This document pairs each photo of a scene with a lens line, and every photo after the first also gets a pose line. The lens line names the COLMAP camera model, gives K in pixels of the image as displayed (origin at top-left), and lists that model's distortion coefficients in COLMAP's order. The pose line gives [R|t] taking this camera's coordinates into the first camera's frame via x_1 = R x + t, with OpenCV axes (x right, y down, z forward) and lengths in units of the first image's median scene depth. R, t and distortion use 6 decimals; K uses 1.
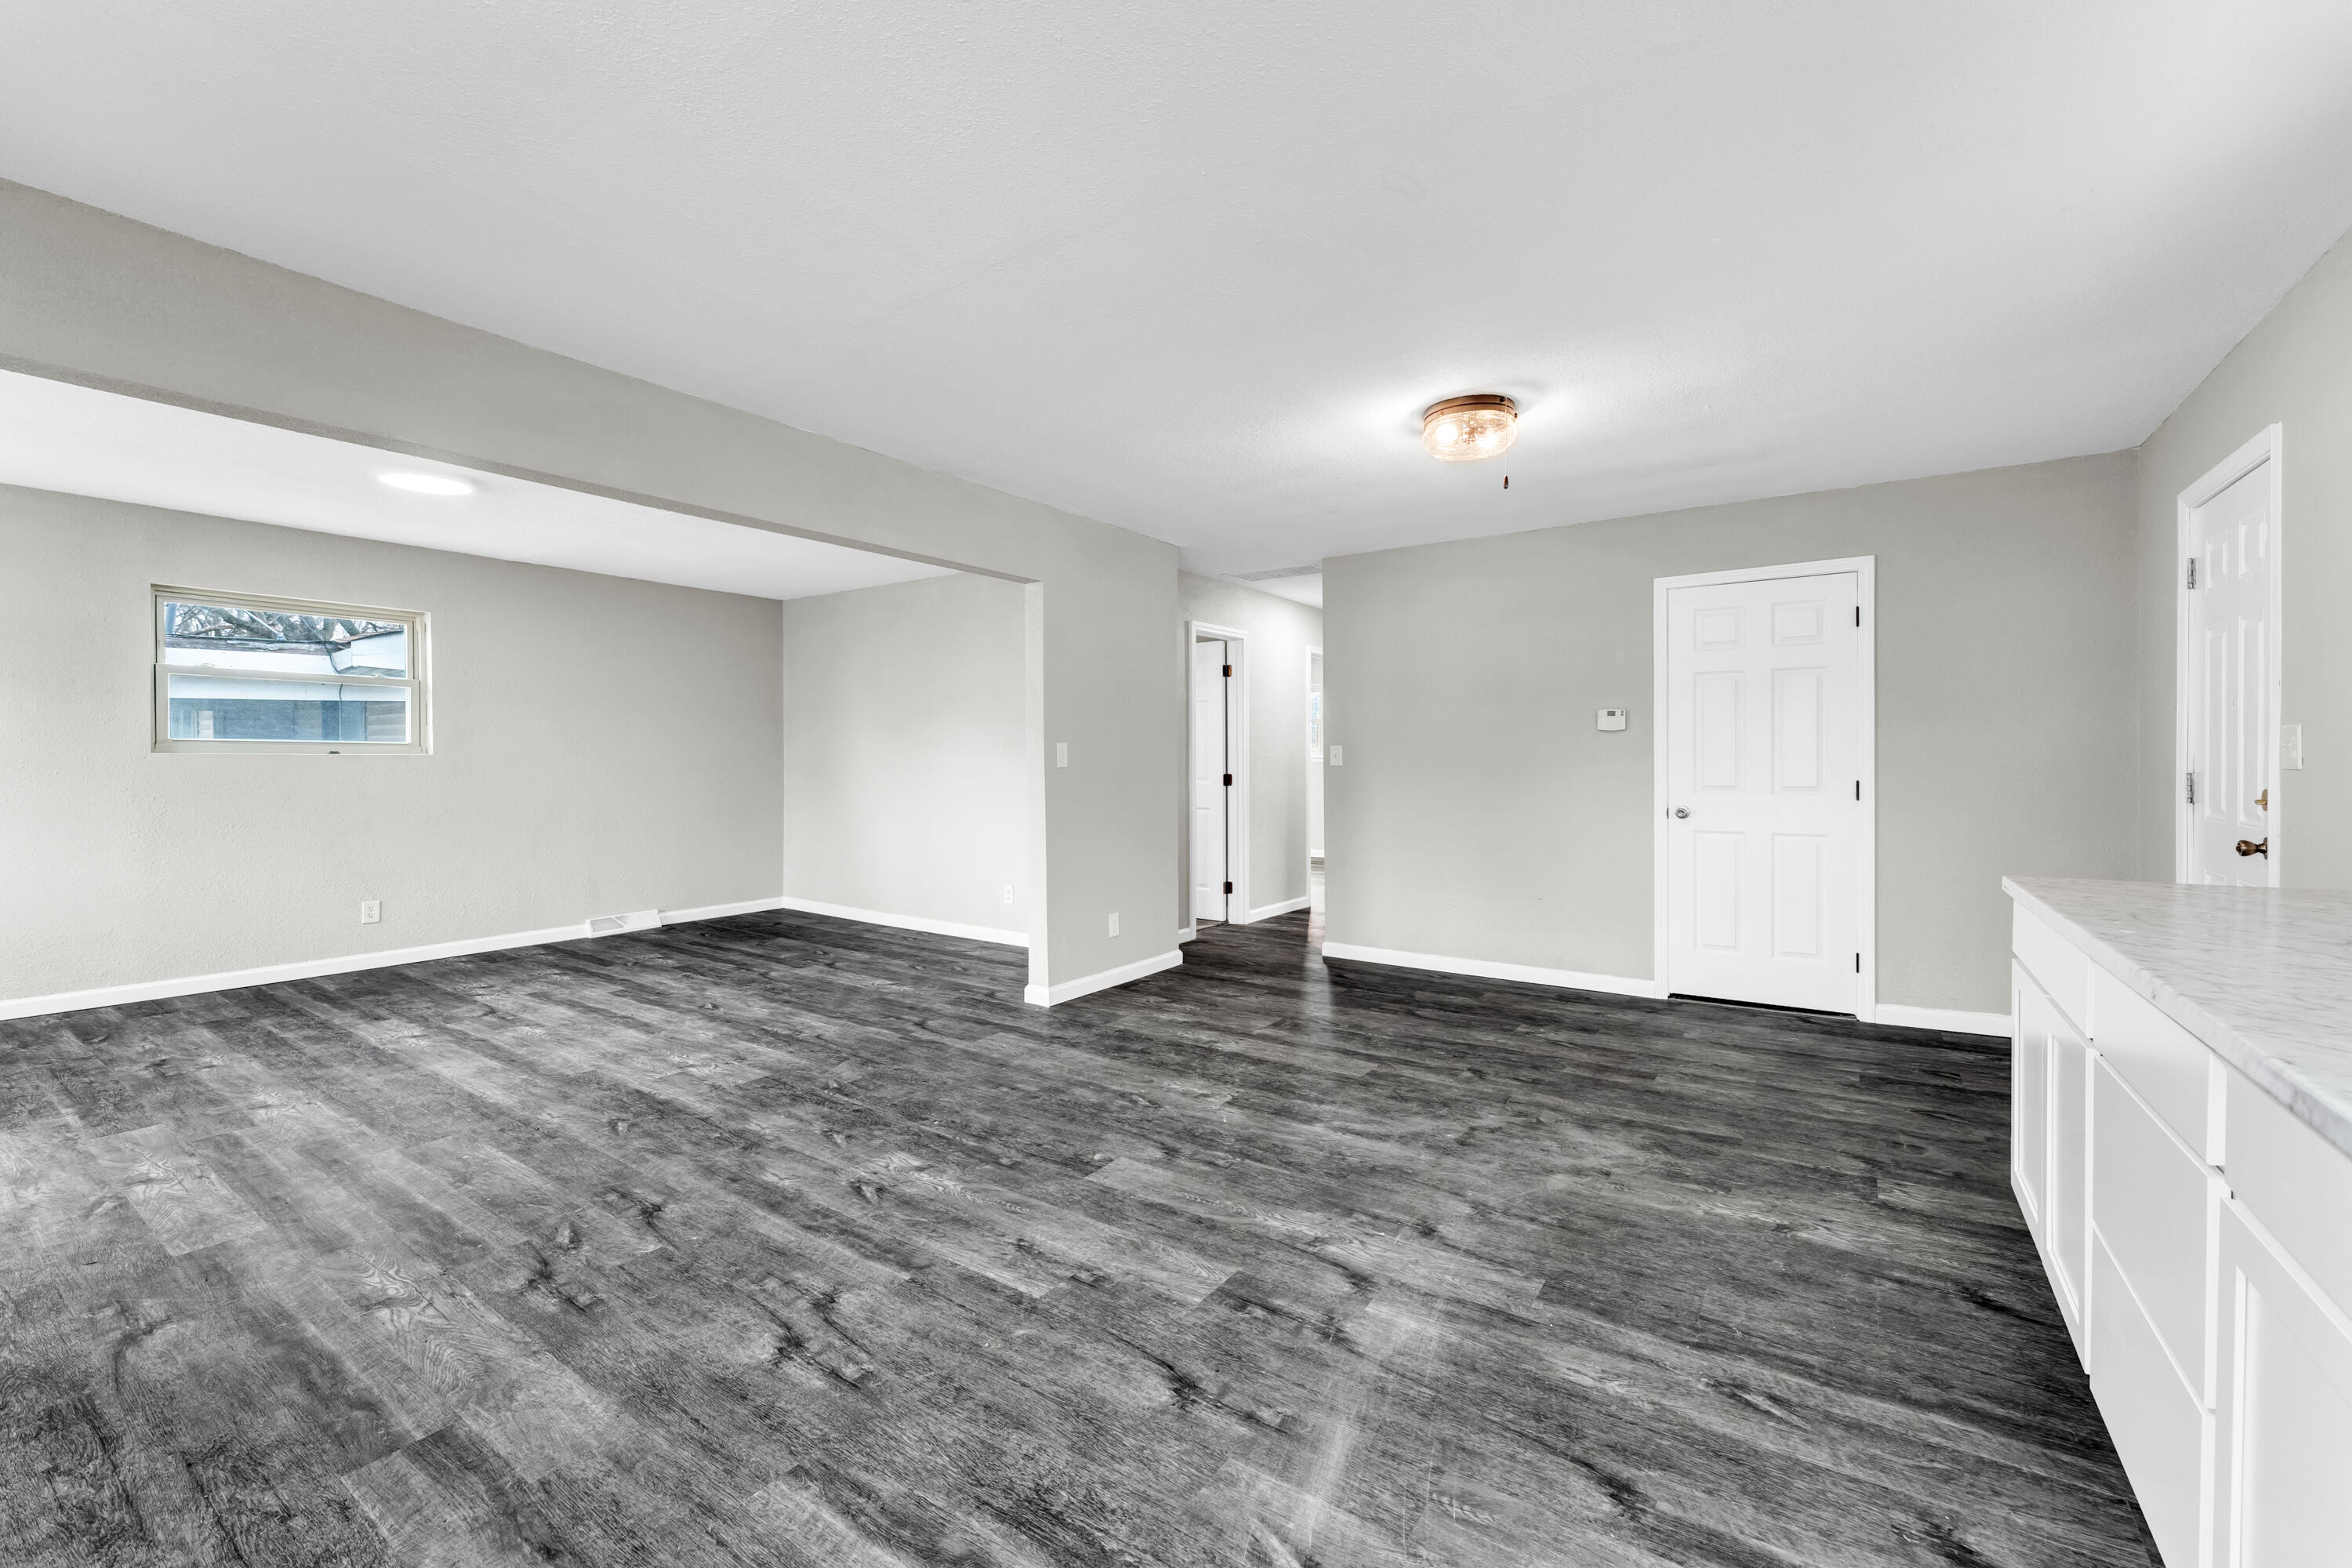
lens RADIAL K [[968.4, 0, 1180.6], [0, 968.4, 769.1], [0, 0, 1]] dist [-0.000188, -0.000521]
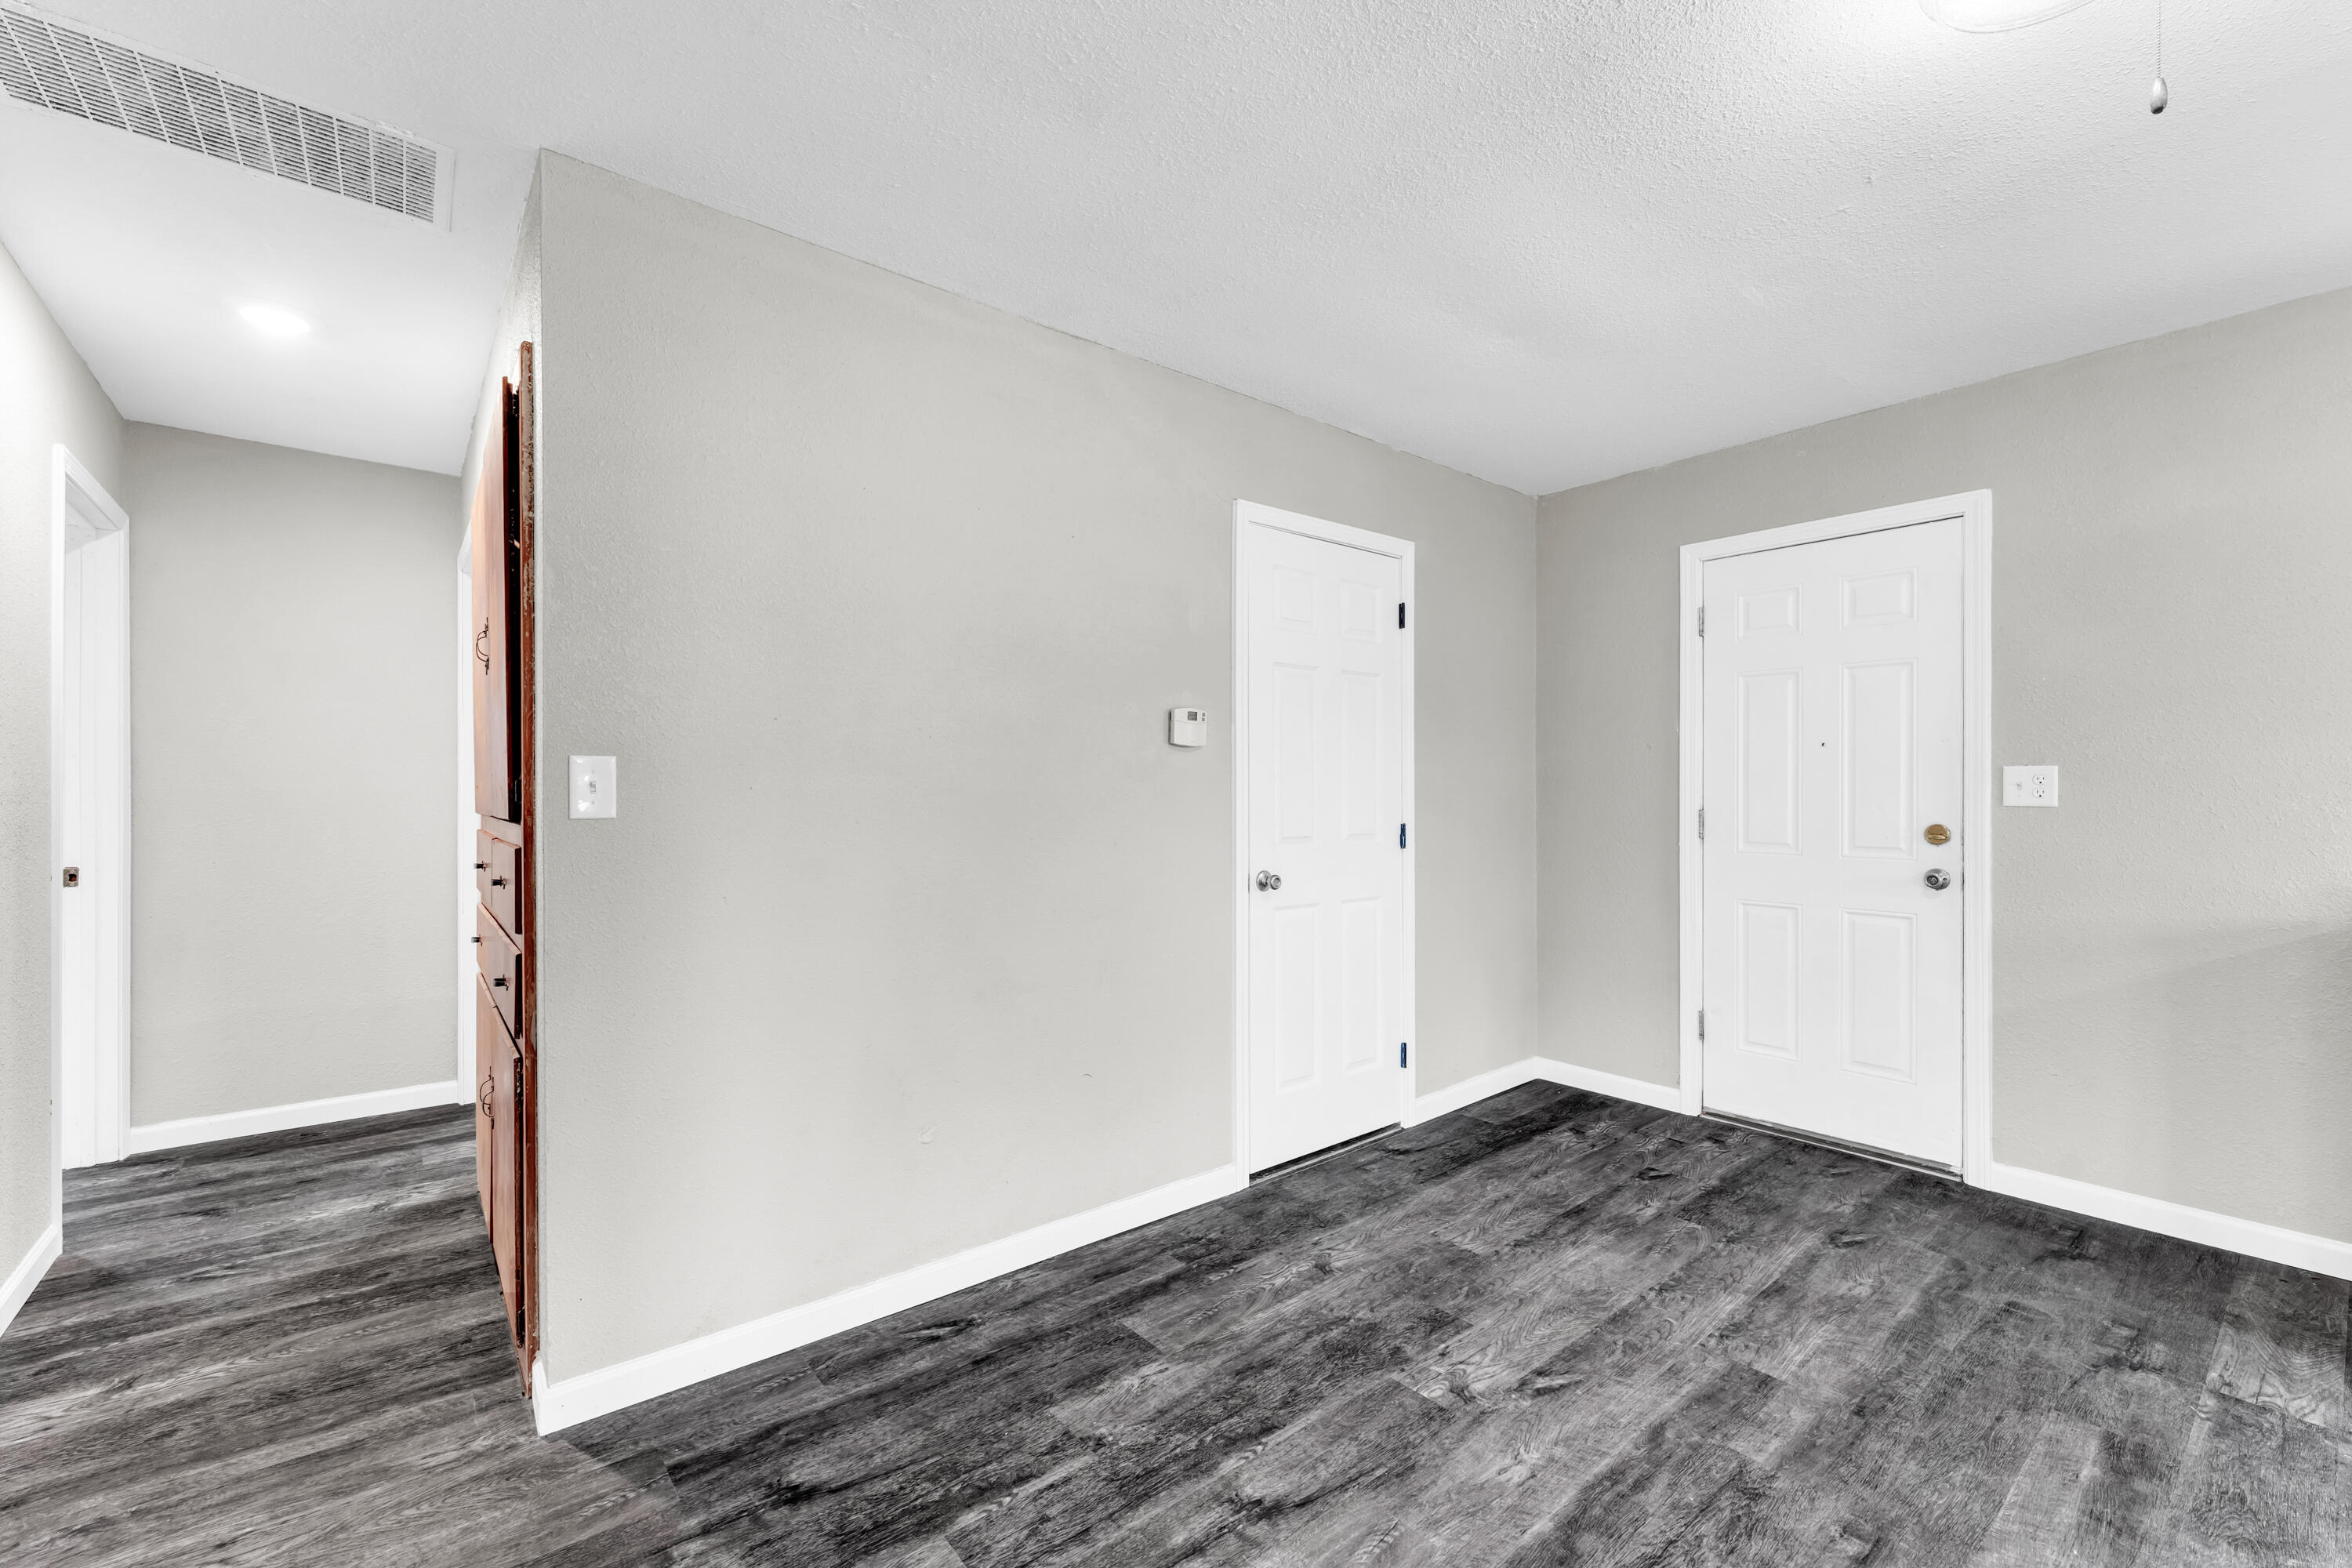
lens RADIAL K [[968.4, 0, 1169.5], [0, 968.4, 800.1], [0, 0, 1]] dist [-0.000188, -0.000521]
pose [[0.298587, 0.001976, 0.954380, -0.128908], [0.009068, 0.999947, -0.004907, -0.007236], [-0.954339, 0.010119, 0.298553, 1.080870]]
